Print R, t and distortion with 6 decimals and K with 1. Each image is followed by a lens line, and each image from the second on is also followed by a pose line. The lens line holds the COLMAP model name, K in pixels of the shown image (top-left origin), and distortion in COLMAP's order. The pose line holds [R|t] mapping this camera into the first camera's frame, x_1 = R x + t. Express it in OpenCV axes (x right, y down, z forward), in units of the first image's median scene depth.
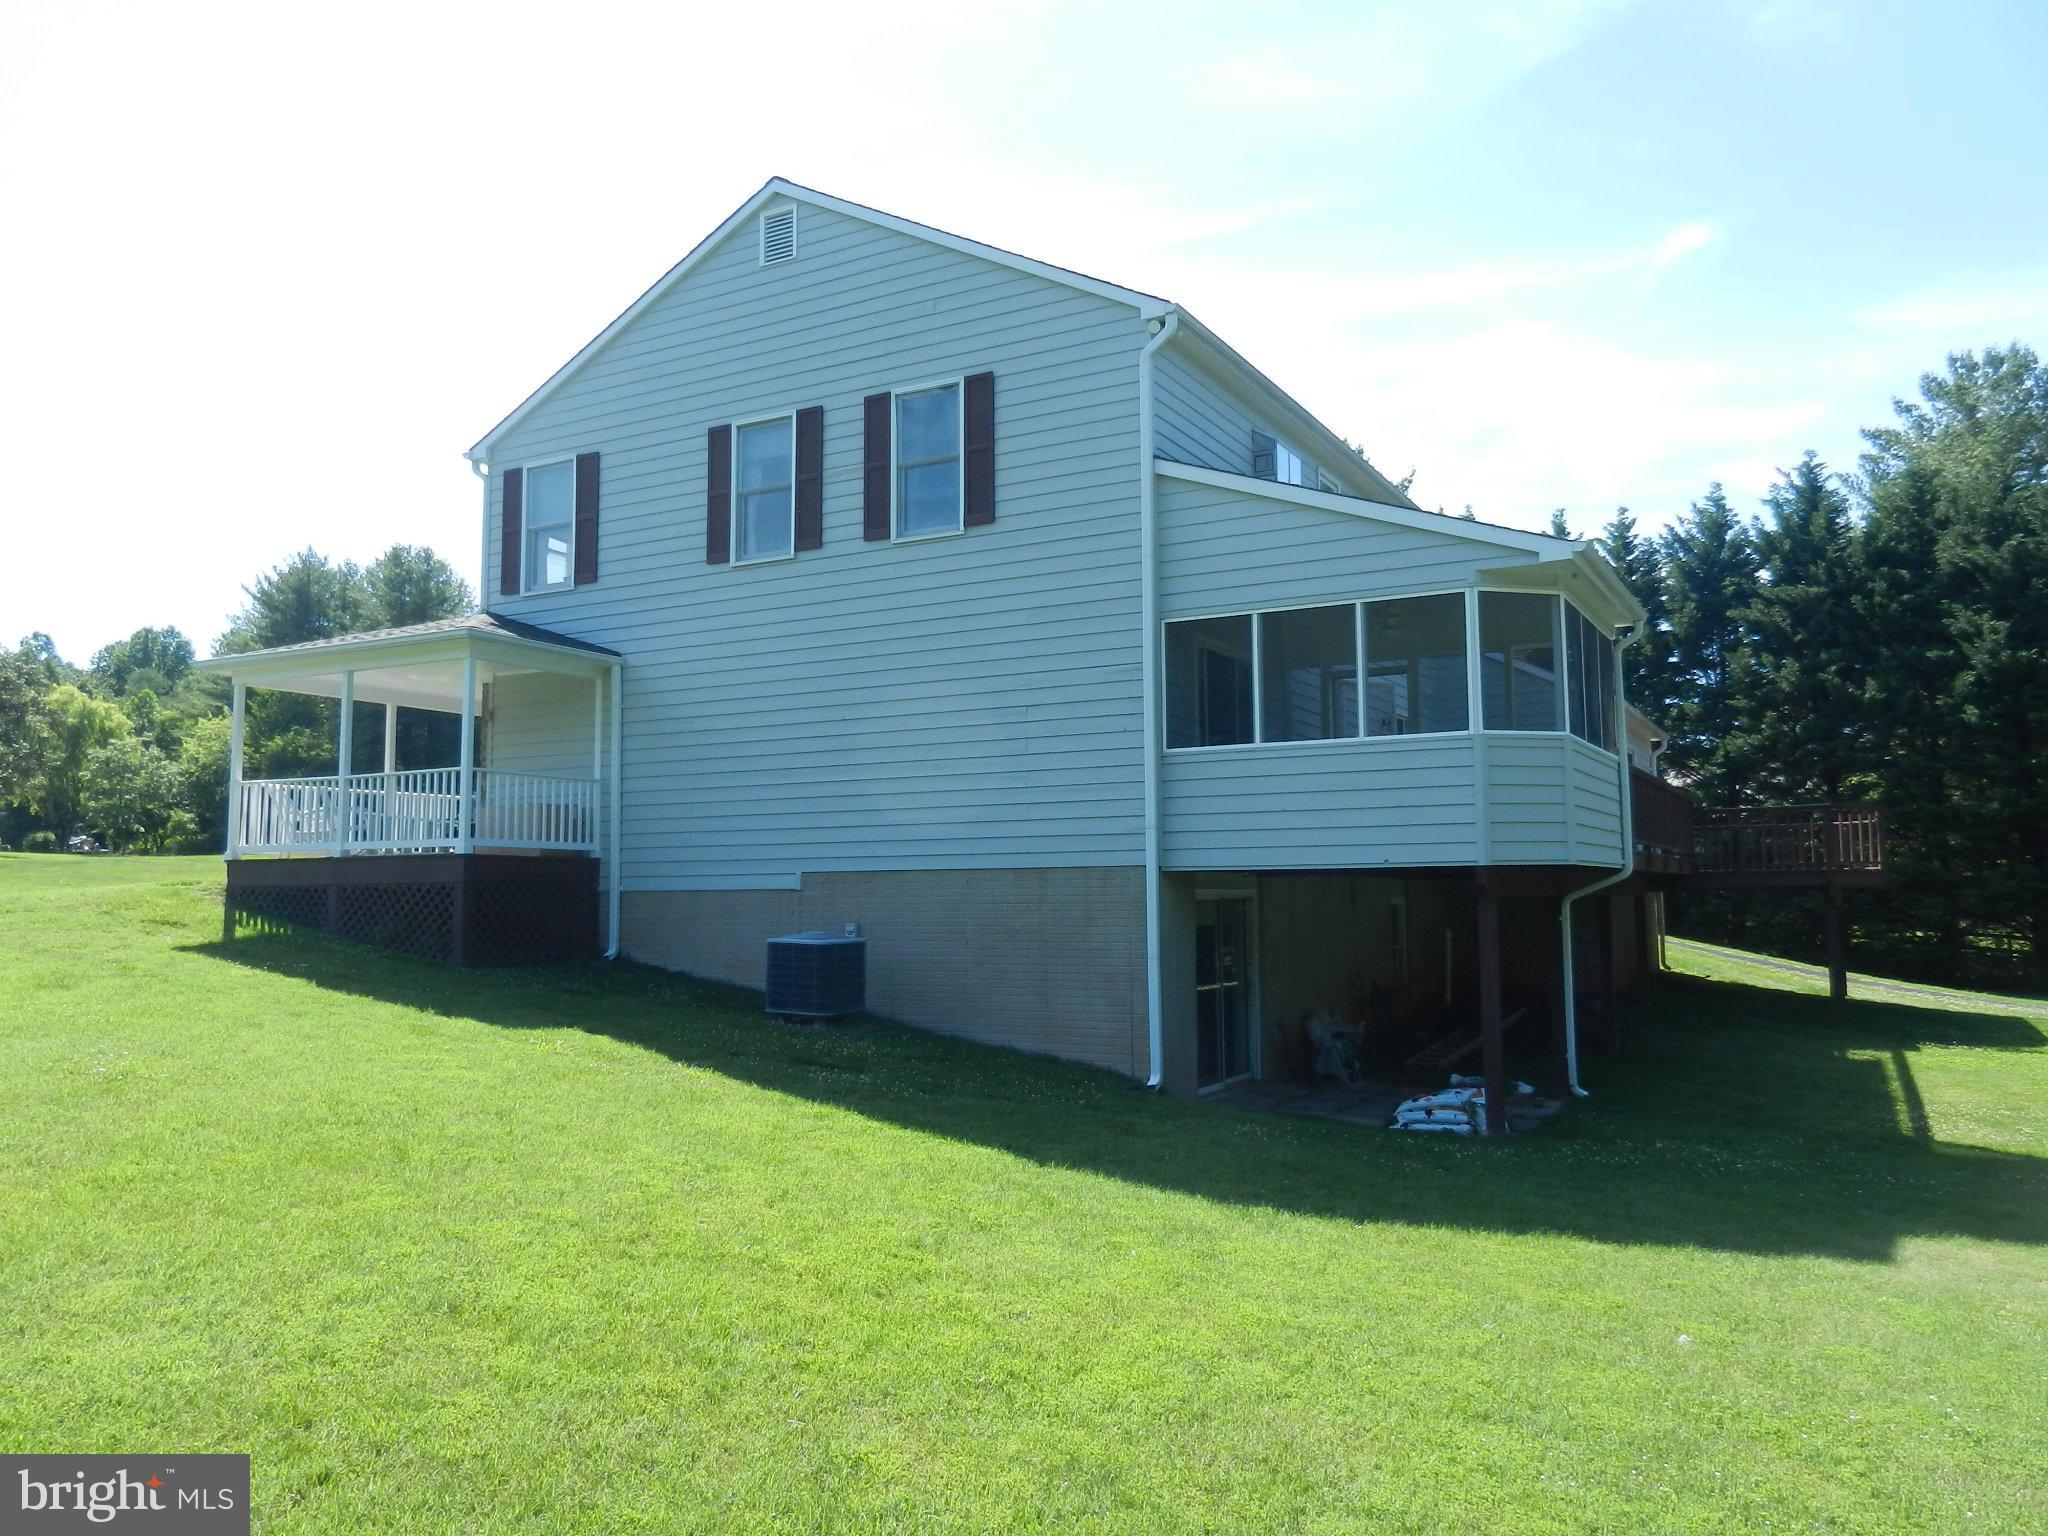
lens RADIAL K [[1496.0, 0, 1057.7], [0, 1496.0, 774.5], [0, 0, 1]] dist [0.010514, 0.002405]
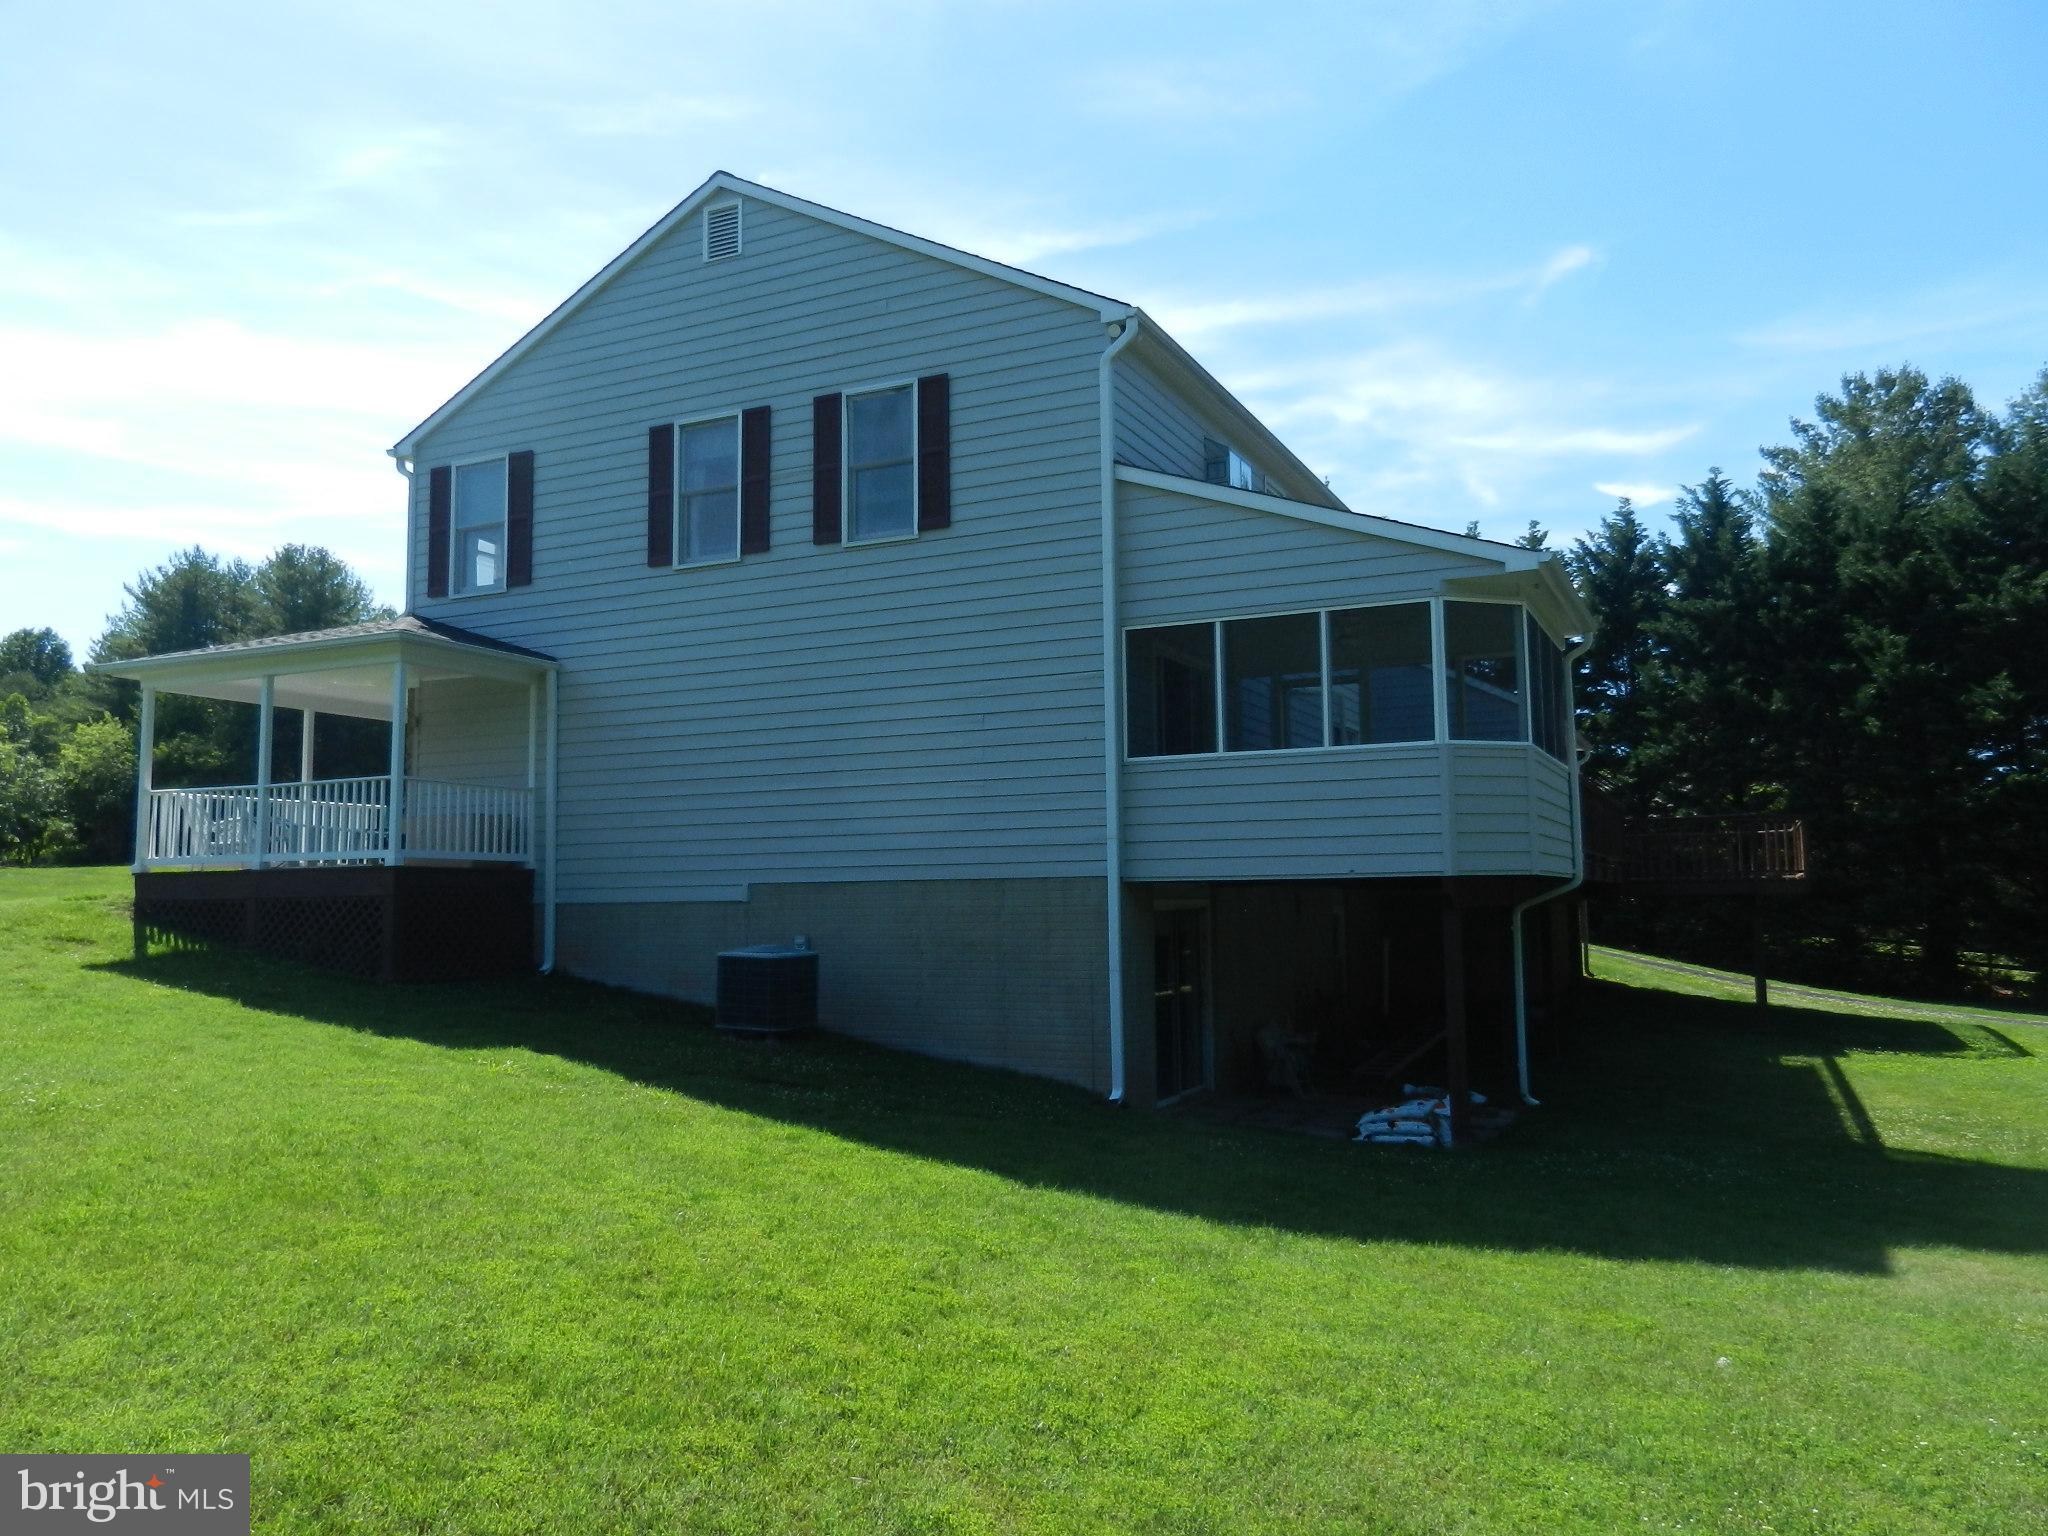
lens RADIAL K [[1495.1, 0, 1048.2], [0, 1495.1, 775.4], [0, 0, 1]] dist [0.018001, -0.003287]
pose [[0.998432, 0.001483, 0.055950, -0.033633], [-0.001193, 0.999986, -0.005231, -0.000470], [-0.055956, 0.005156, 0.998420, 0.017713]]
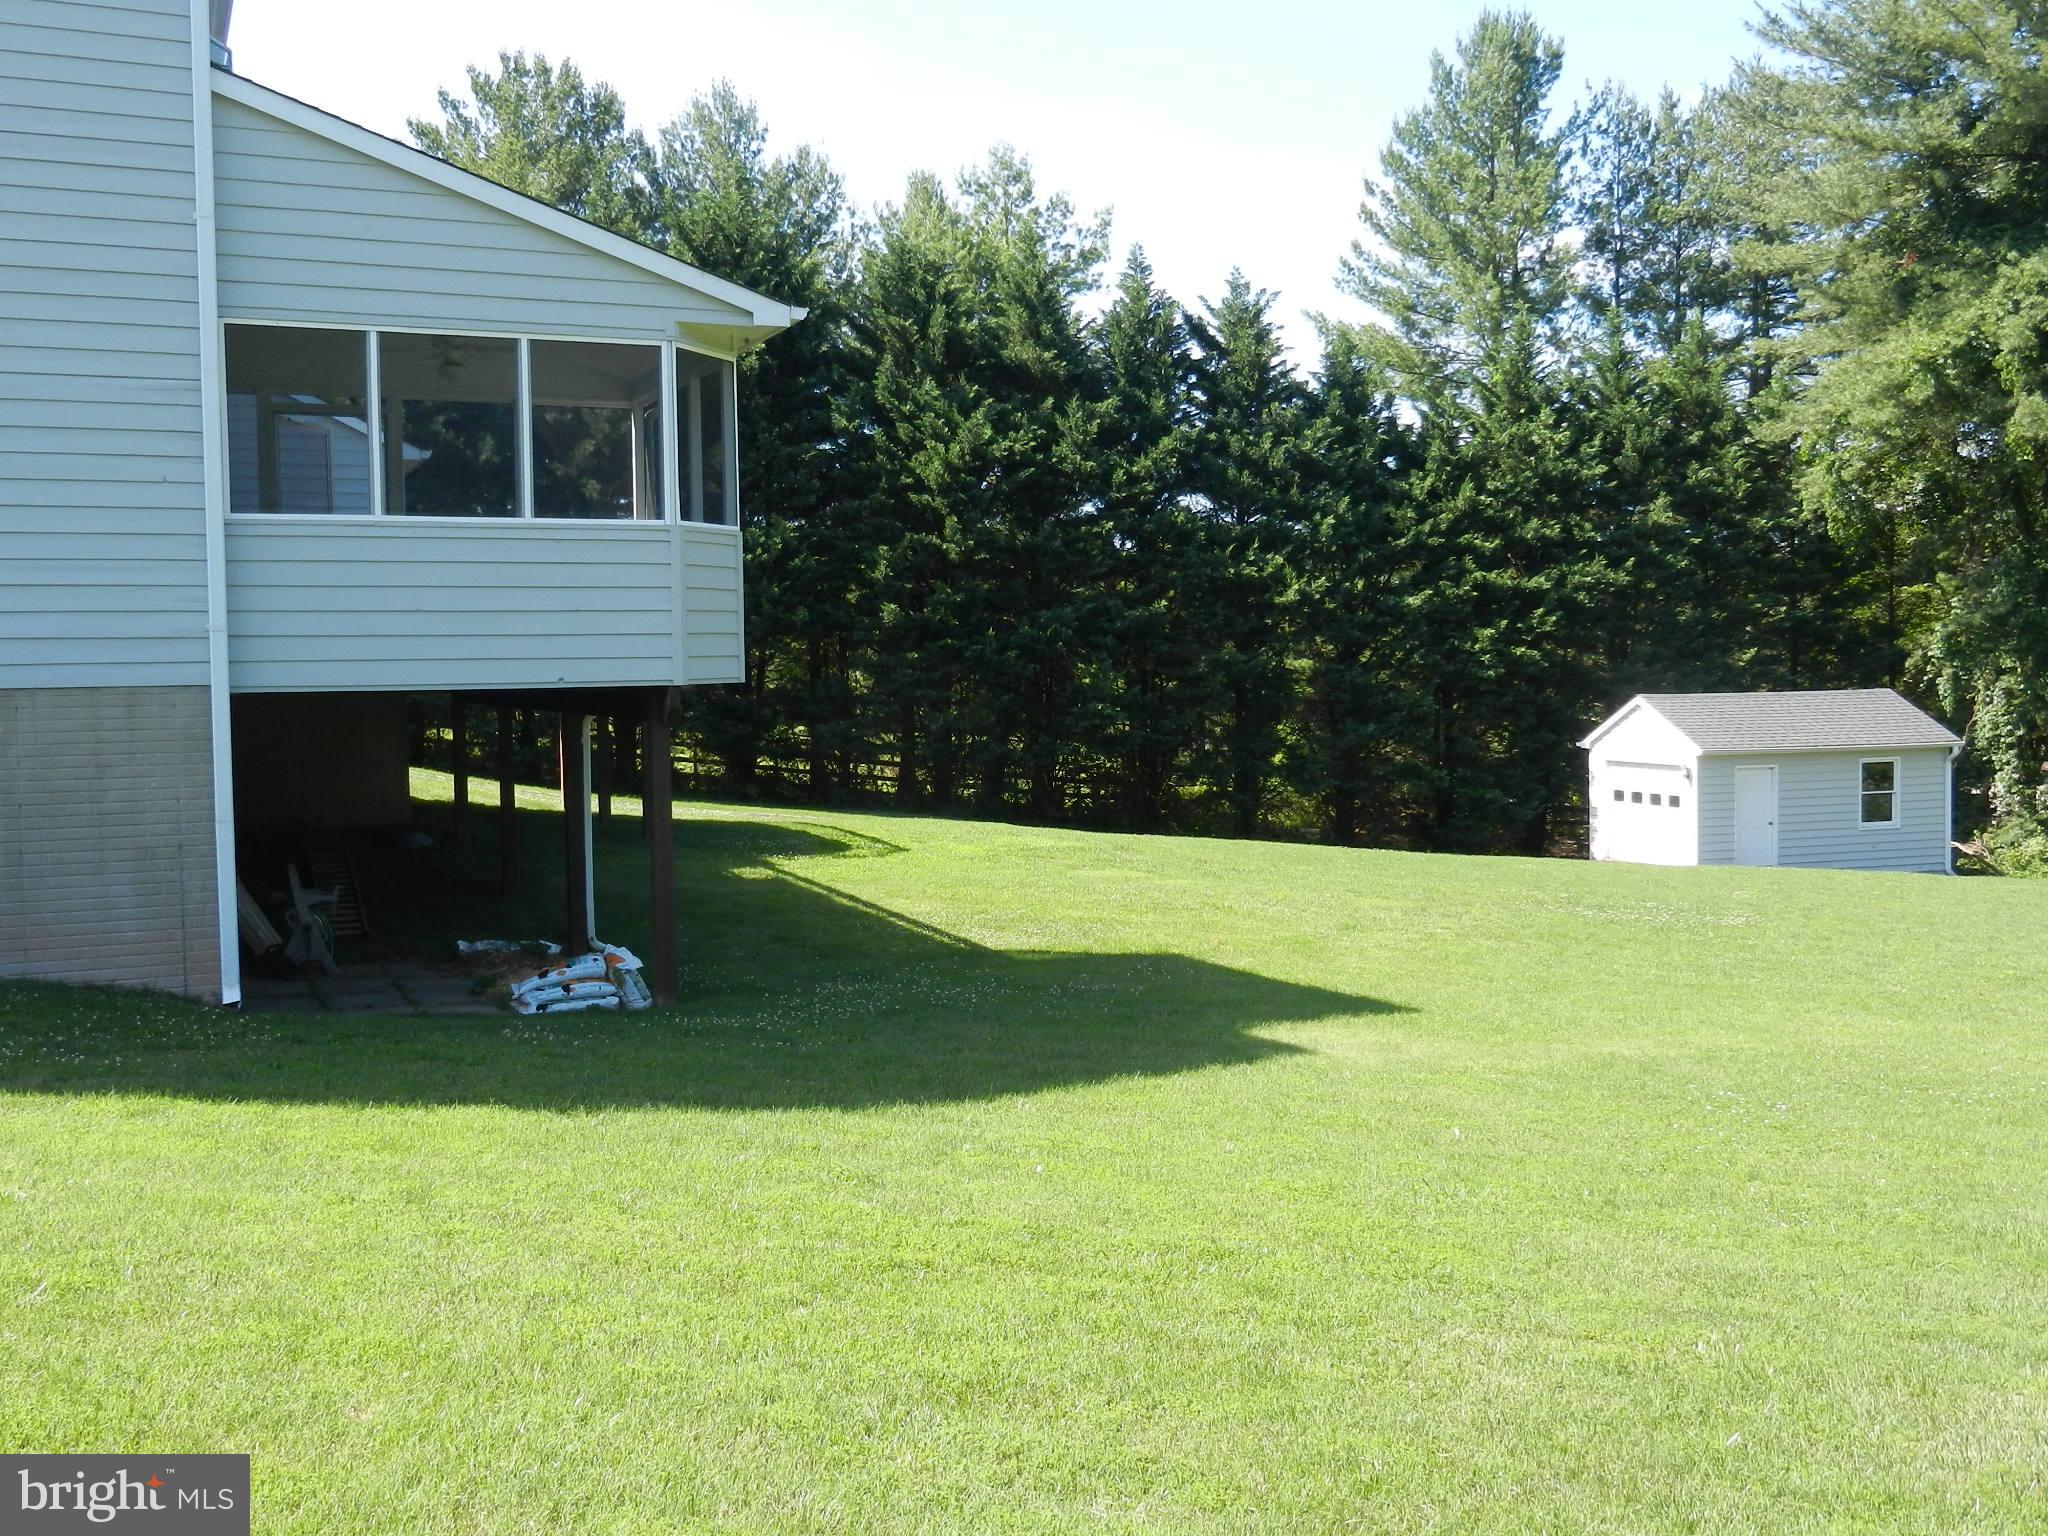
lens RADIAL K [[1956.1, 0, 1024.0], [0, 1956.1, 768.0], [0, 0, 1]] dist [0.021750, 0.012246]
pose [[0.634242, -0.041103, 0.772042, -0.381512], [-0.054863, 0.993676, 0.097973, -0.009260], [-0.771186, -0.104495, 0.627975, 0.147096]]
